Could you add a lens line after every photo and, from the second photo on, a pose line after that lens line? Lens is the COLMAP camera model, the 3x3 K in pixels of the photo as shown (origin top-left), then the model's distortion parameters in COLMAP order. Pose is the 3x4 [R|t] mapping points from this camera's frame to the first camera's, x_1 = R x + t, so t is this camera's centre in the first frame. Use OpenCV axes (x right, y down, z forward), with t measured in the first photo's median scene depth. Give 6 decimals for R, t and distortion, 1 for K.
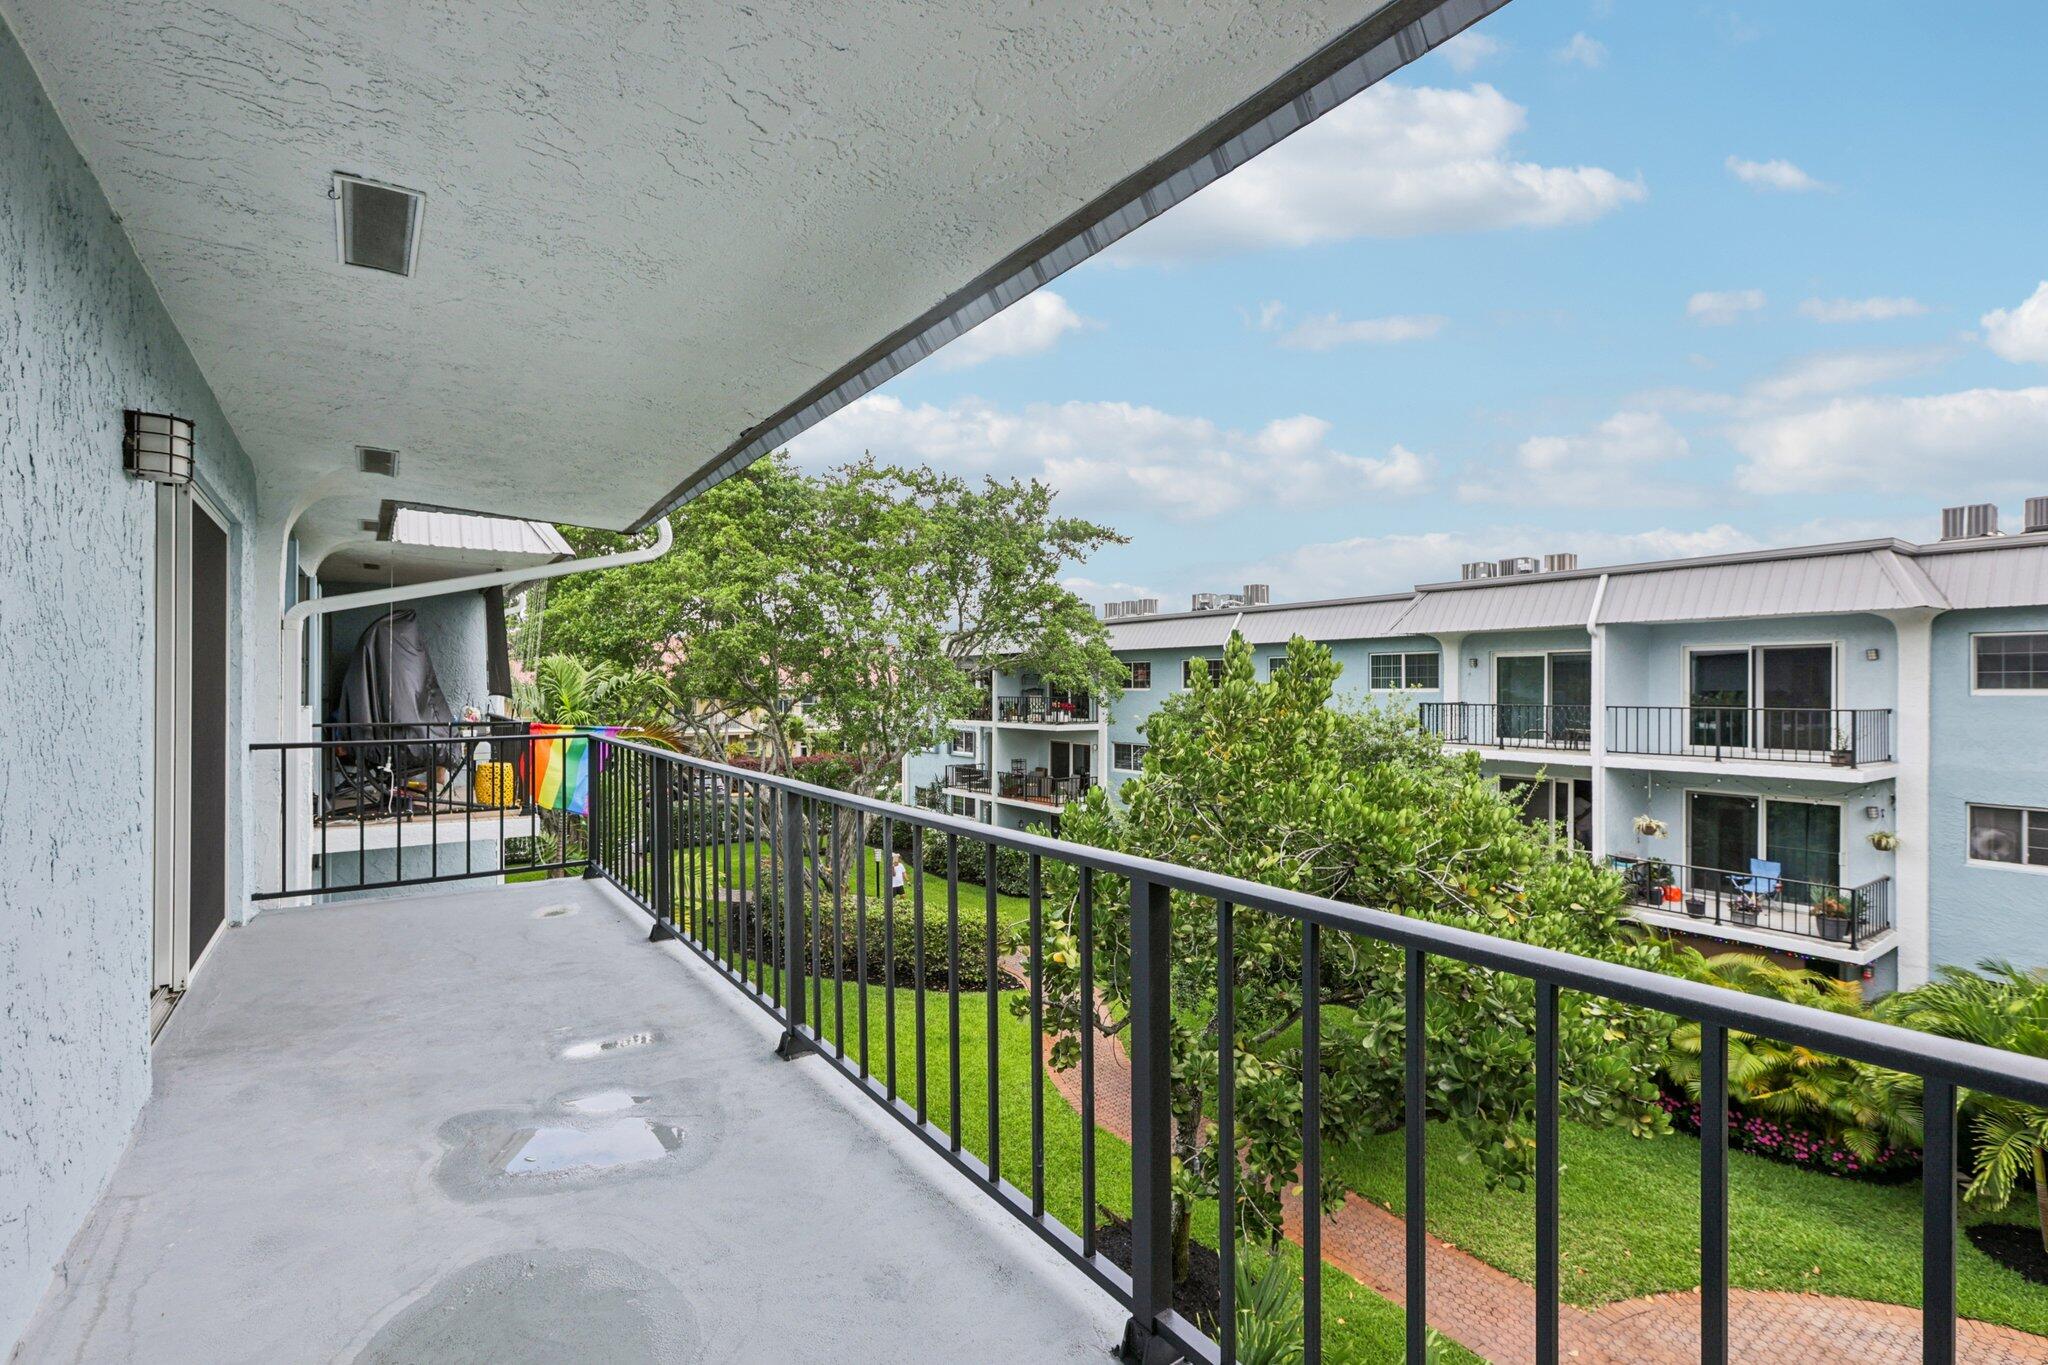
lens RADIAL K [[934.9, 0, 1025.3], [0, 934.9, 688.3], [0, 0, 1]] dist [-0.004608, 0.001645]
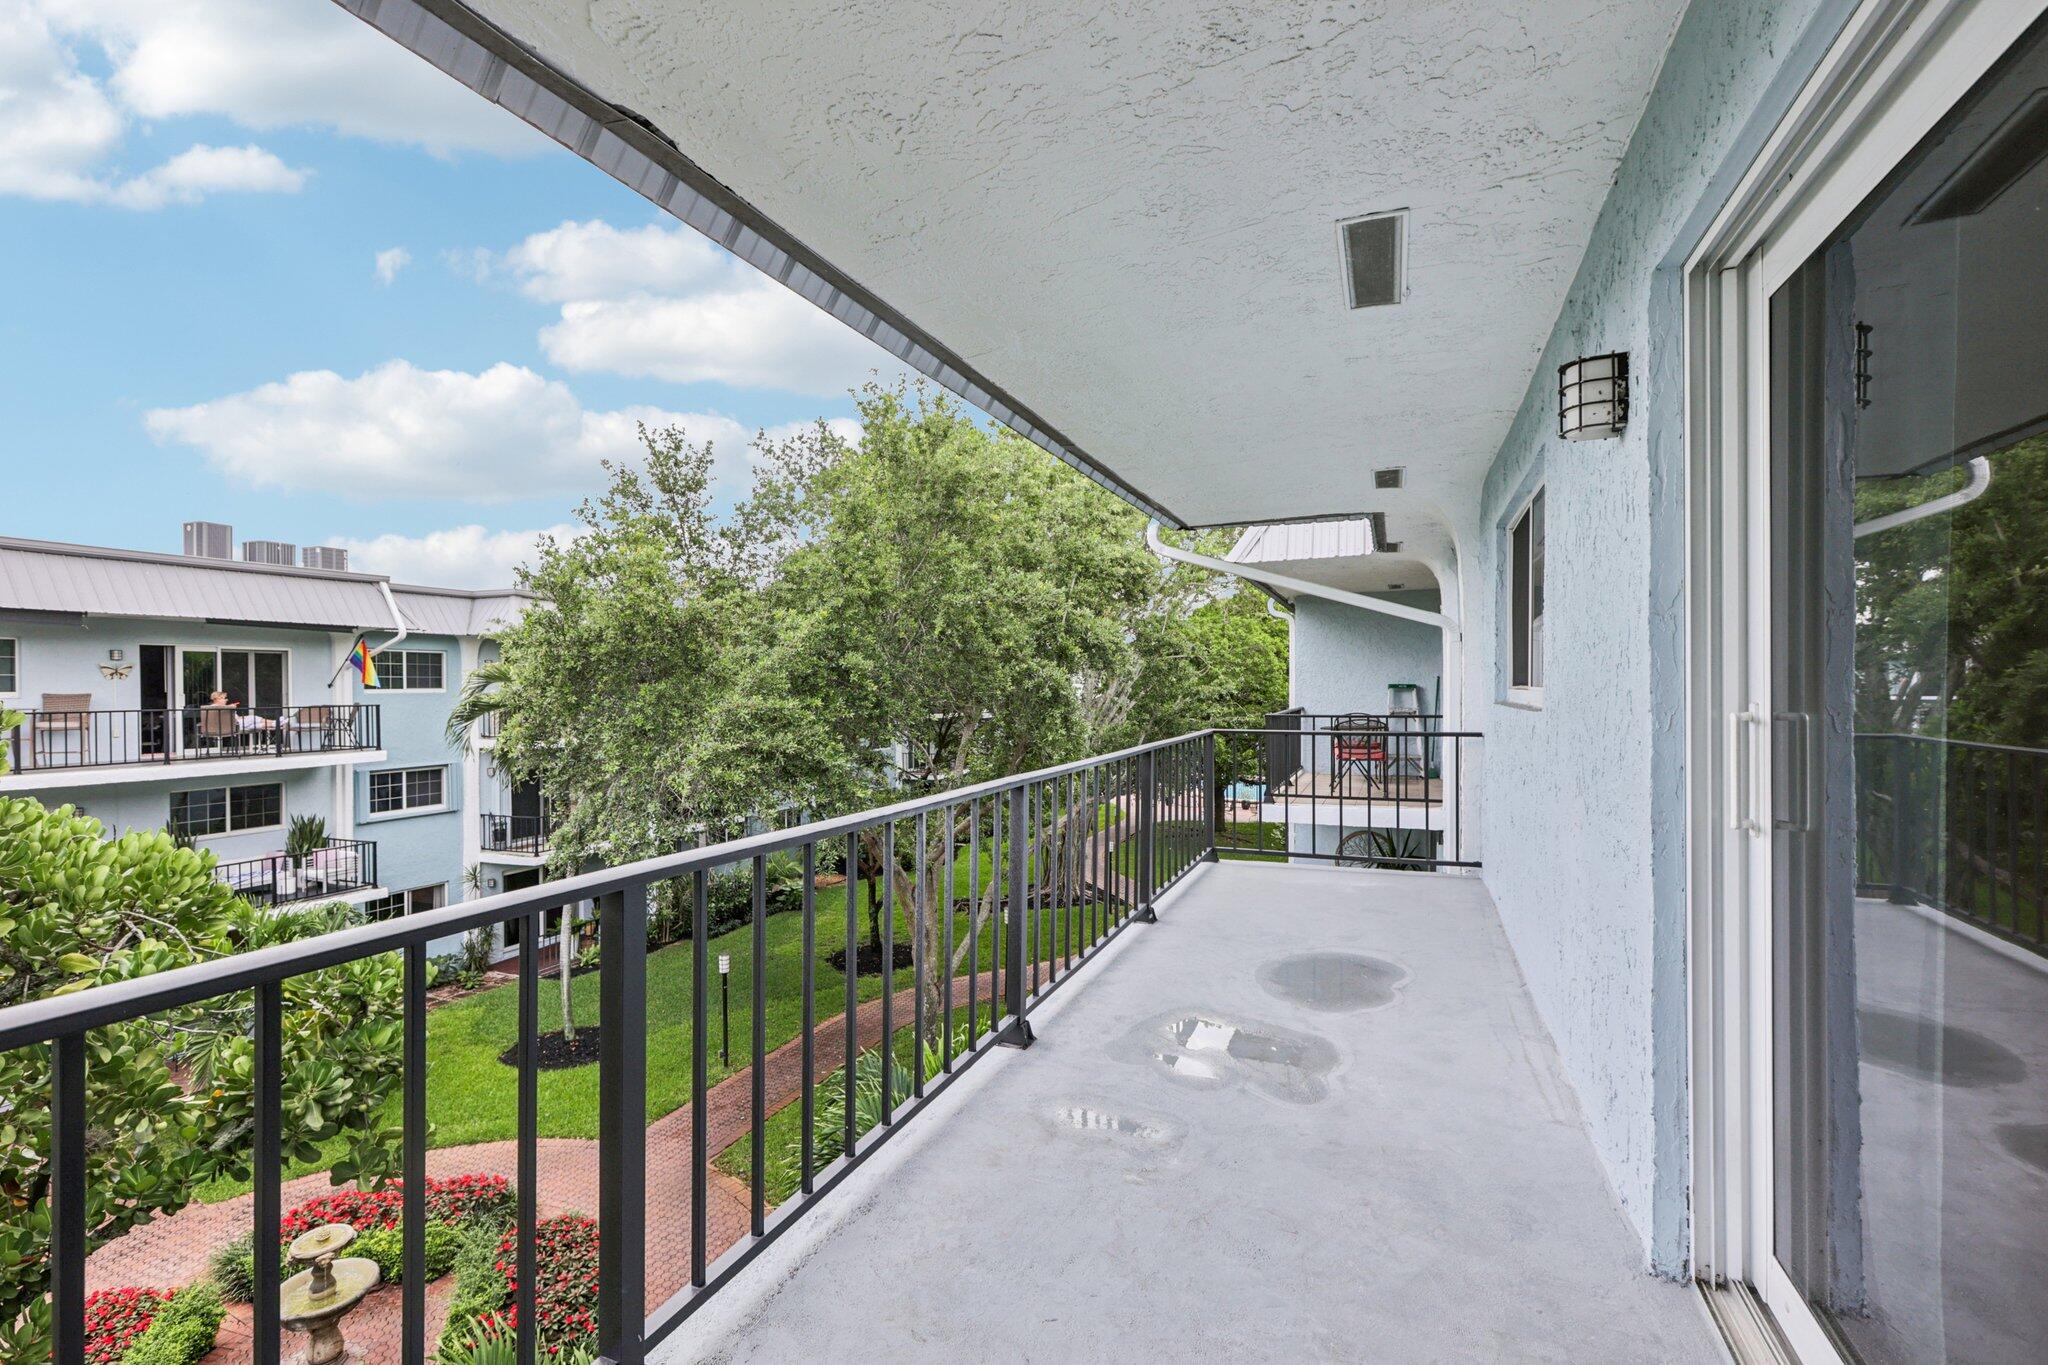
lens RADIAL K [[934.9, 0, 1022.7], [0, 934.9, 688.4], [0, 0, 1]] dist [-0.004608, 0.001645]
pose [[-0.545924, -0.000889, 0.837834, -0.696259], [0.003949, 0.999986, 0.003634, -0.000197], [-0.837825, 0.005292, -0.545913, 0.975484]]
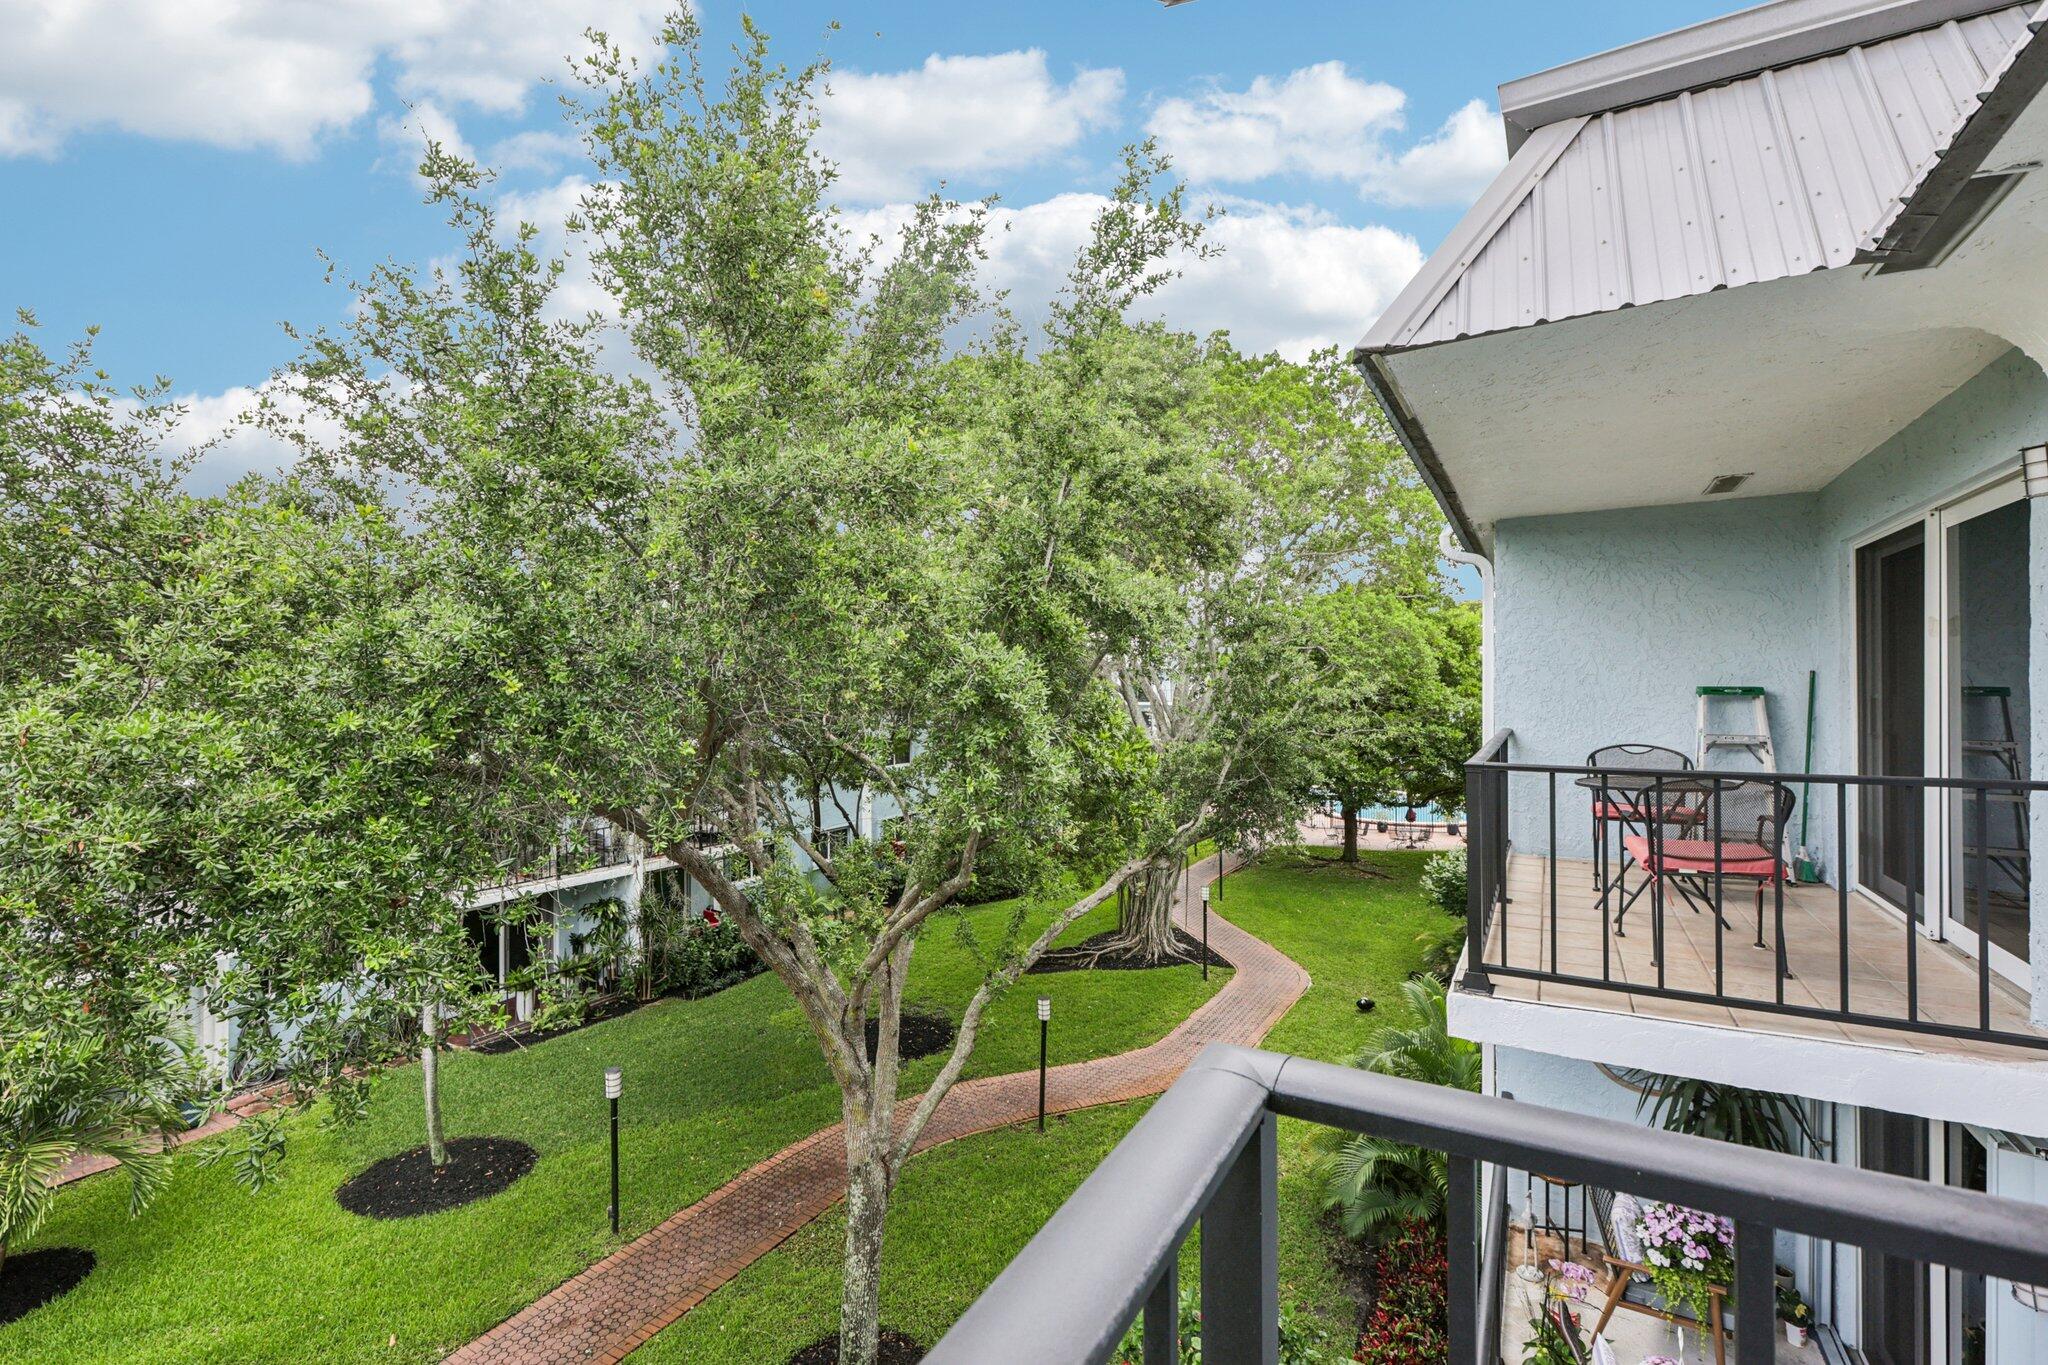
lens RADIAL K [[934.9, 0, 1039.6], [0, 934.9, 684.3], [0, 0, 1]] dist [-0.004608, 0.001645]
pose [[-0.445541, 0.000701, 0.895261, -0.547240], [0.004712, 0.999988, 0.001562, -0.001231], [-0.895249, 0.004915, -0.445539, 0.821303]]
